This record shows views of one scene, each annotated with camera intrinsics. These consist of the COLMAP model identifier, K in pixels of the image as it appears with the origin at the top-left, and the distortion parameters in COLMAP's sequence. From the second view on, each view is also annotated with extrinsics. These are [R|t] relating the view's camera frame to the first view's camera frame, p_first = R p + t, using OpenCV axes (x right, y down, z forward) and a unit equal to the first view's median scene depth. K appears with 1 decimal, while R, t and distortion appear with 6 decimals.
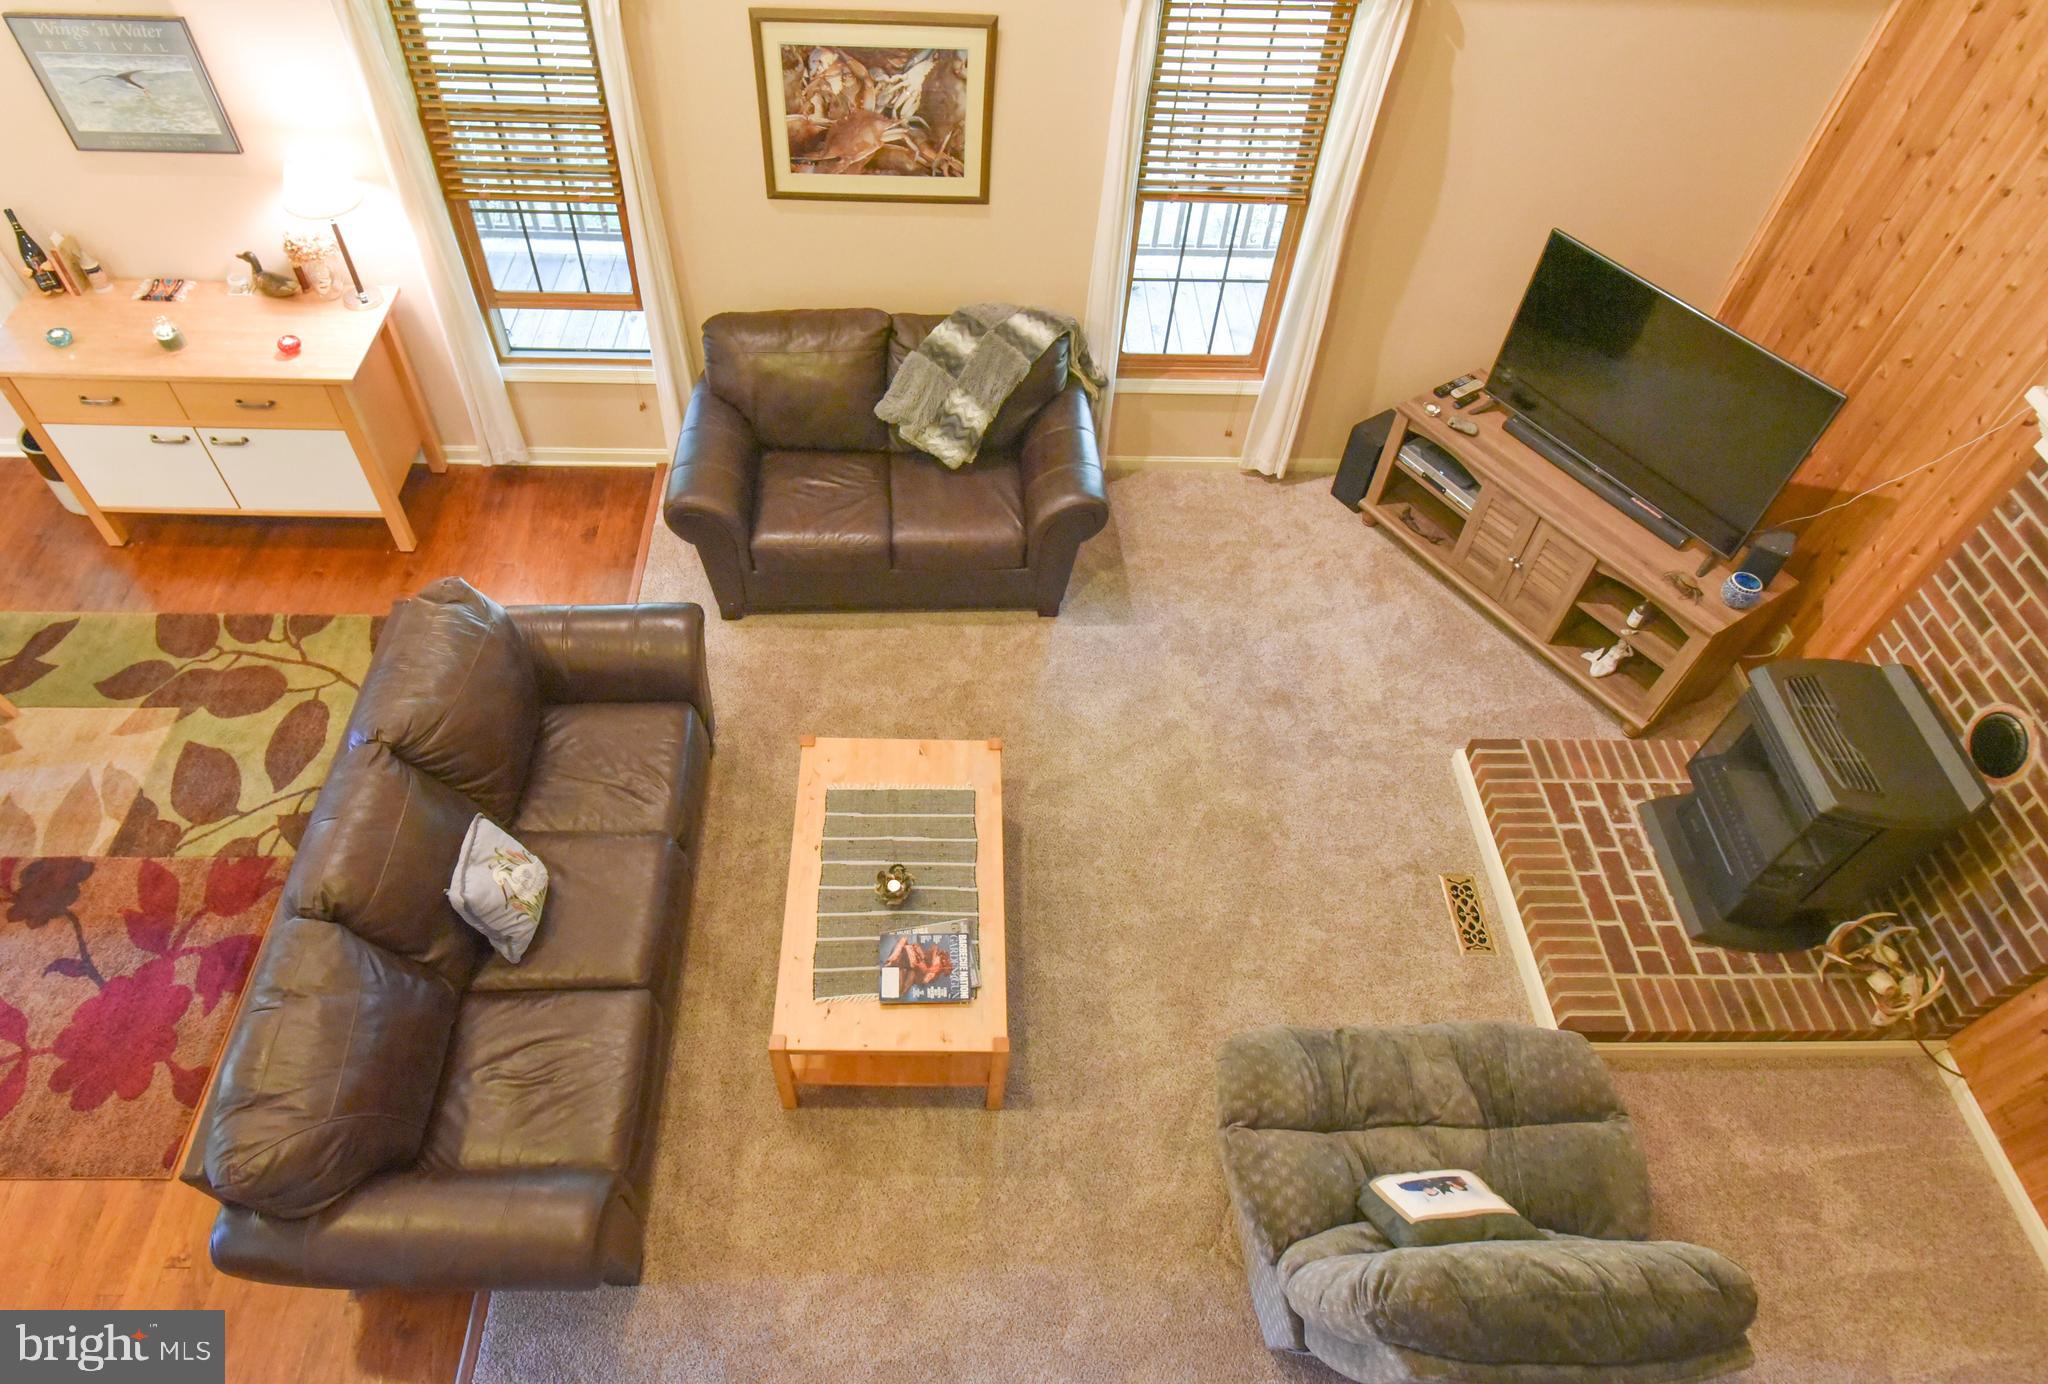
lens RADIAL K [[1218.3, 0, 959.2], [0, 1218.3, 776.3], [0, 0, 1]] dist [-0.005824, 0.005387]
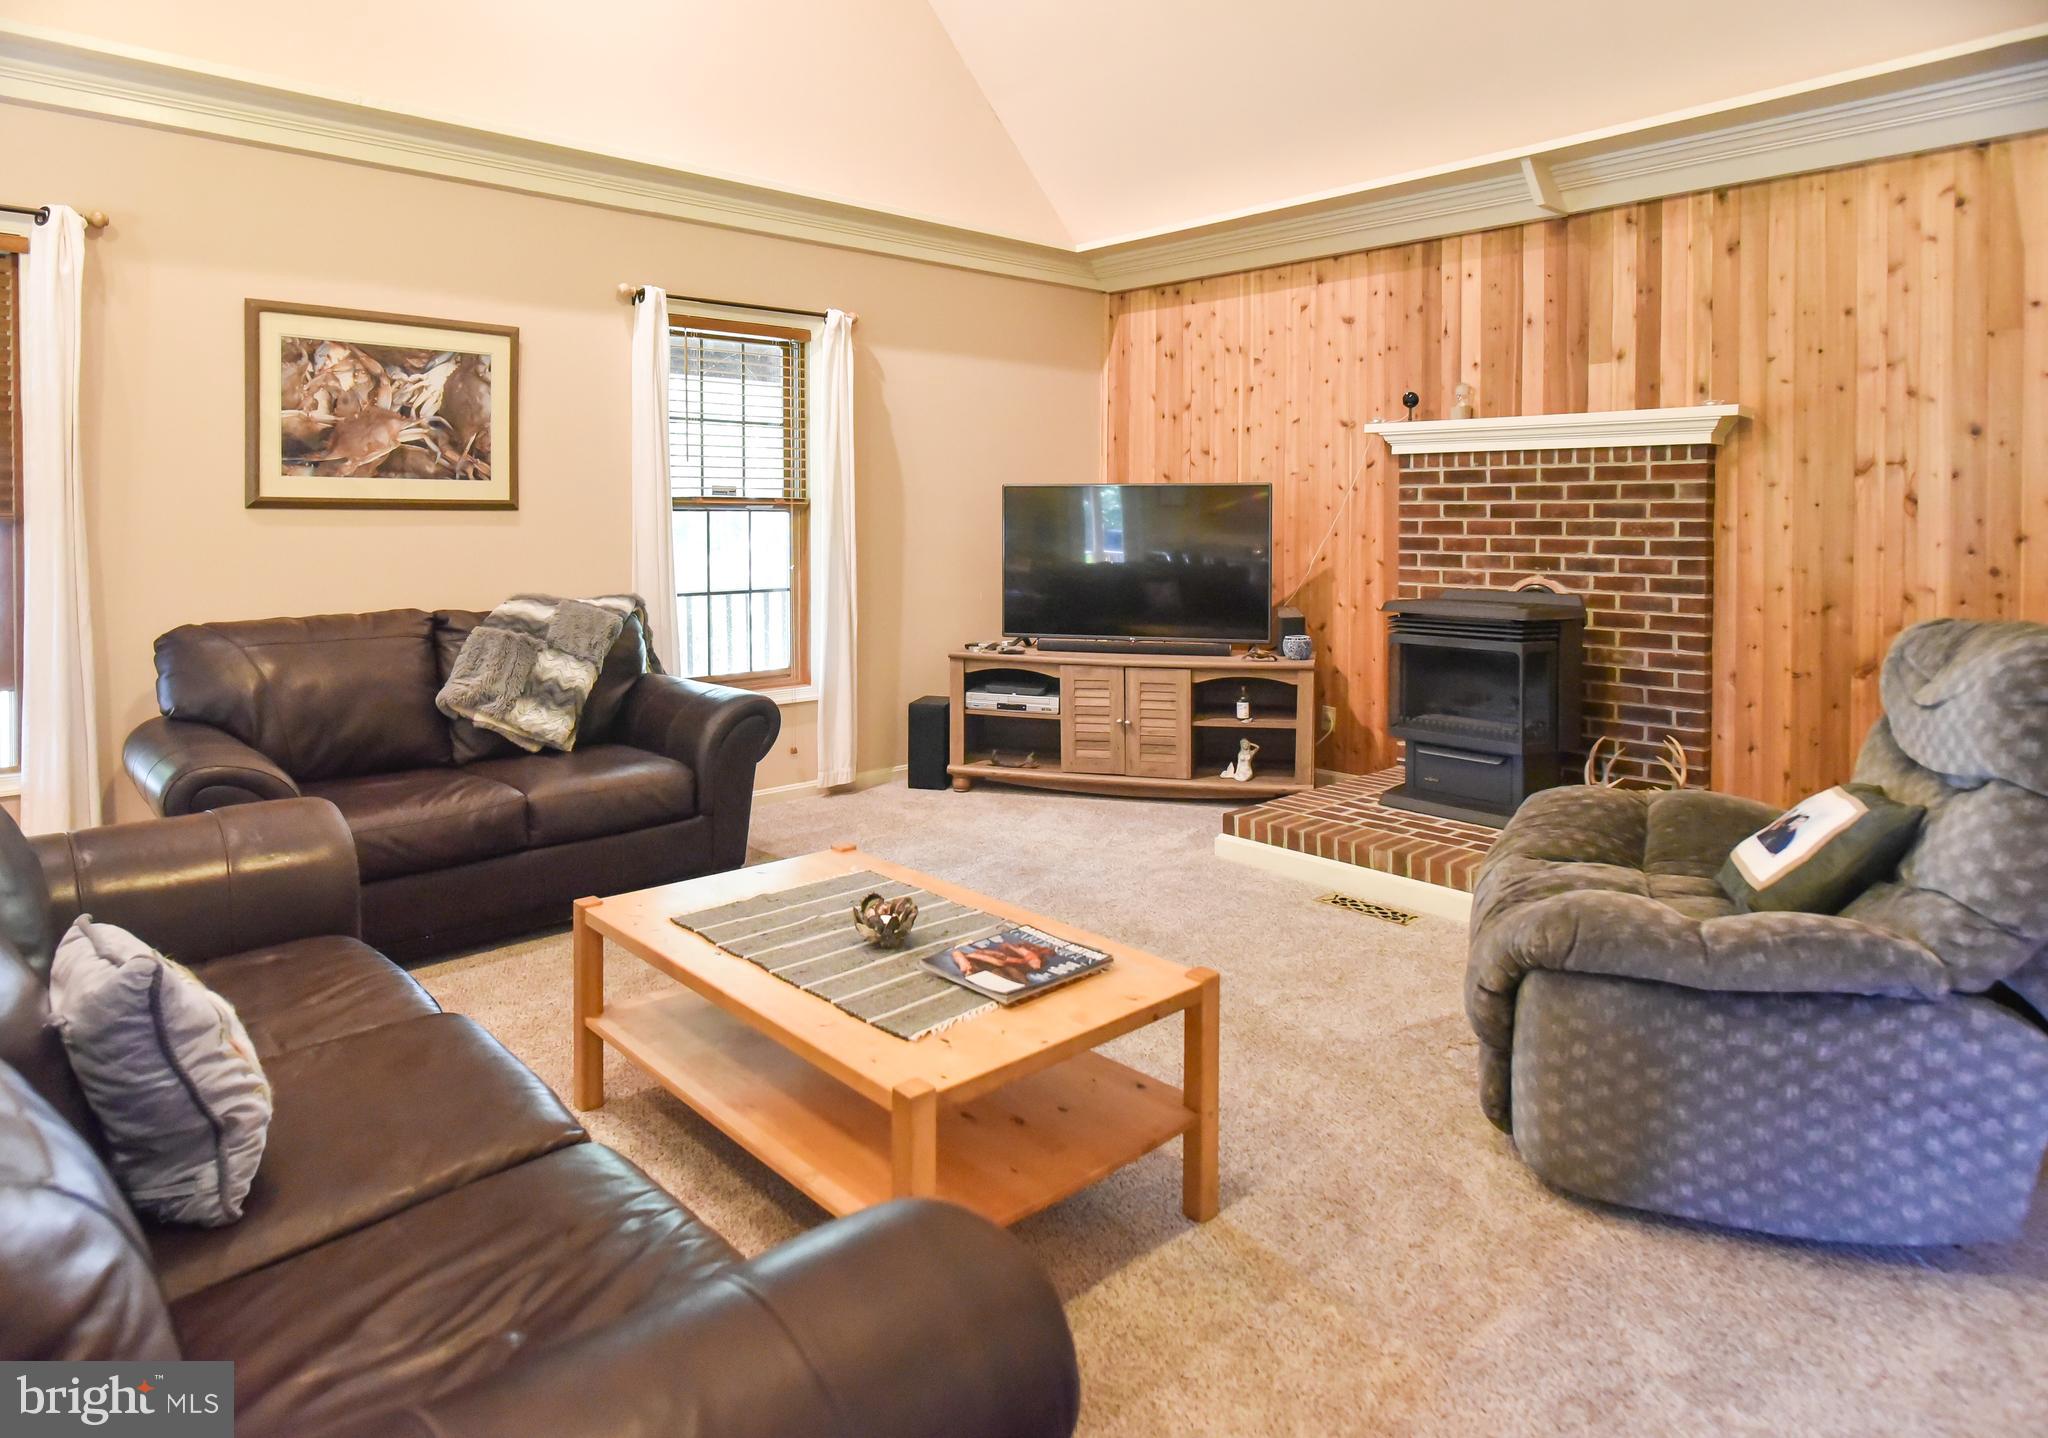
lens RADIAL K [[1238.9, 0, 986.3], [0, 1238.9, 551.7], [0, 0, 1]] dist [0.012670, -0.012285]
pose [[0.747585, -0.030008, 0.663488, -0.353622], [0.534715, 0.619737, -0.574461, 0.301402], [-0.393950, 0.784236, 0.479352, 0.441657]]
